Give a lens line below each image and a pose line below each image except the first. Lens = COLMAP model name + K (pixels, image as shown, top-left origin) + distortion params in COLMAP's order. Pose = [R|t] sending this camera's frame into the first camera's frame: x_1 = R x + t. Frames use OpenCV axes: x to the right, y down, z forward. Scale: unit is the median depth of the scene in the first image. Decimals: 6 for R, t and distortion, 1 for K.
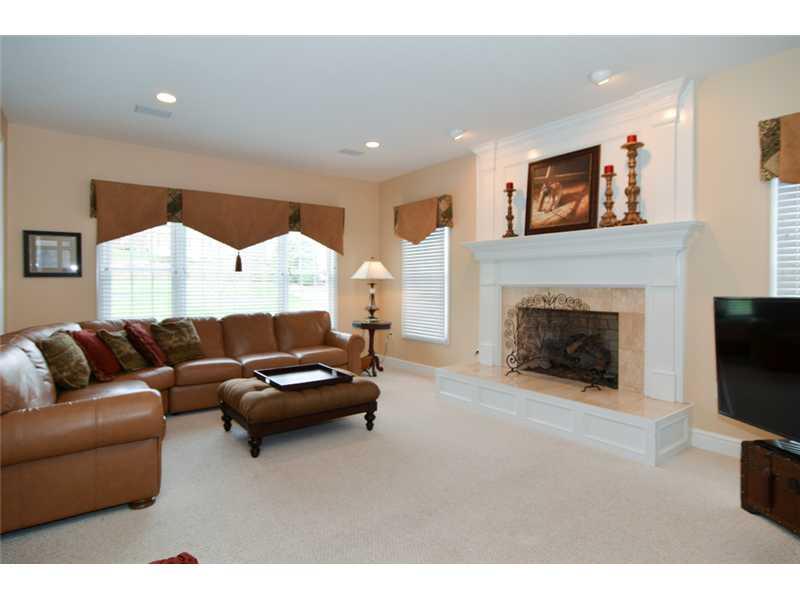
lens RADIAL K [[433.1, 0, 400.2], [0, 433.1, 271.0], [0, 0, 1]] dist [0.000171, 0.000117]
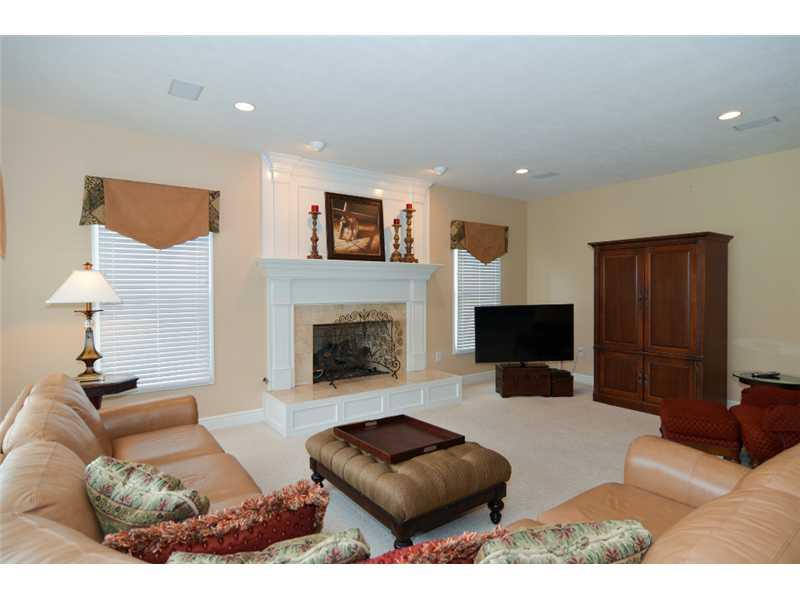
lens RADIAL K [[441.6, 0, 400.0], [0, 441.6, 300.0], [0, 0, 1]] dist [0.001339, 0.000002]
pose [[0.013919, -0.018277, 0.999736, -0.867838], [-0.012927, 0.999746, 0.018457, -0.000089], [-0.999820, -0.013181, 0.013679, 0.843663]]
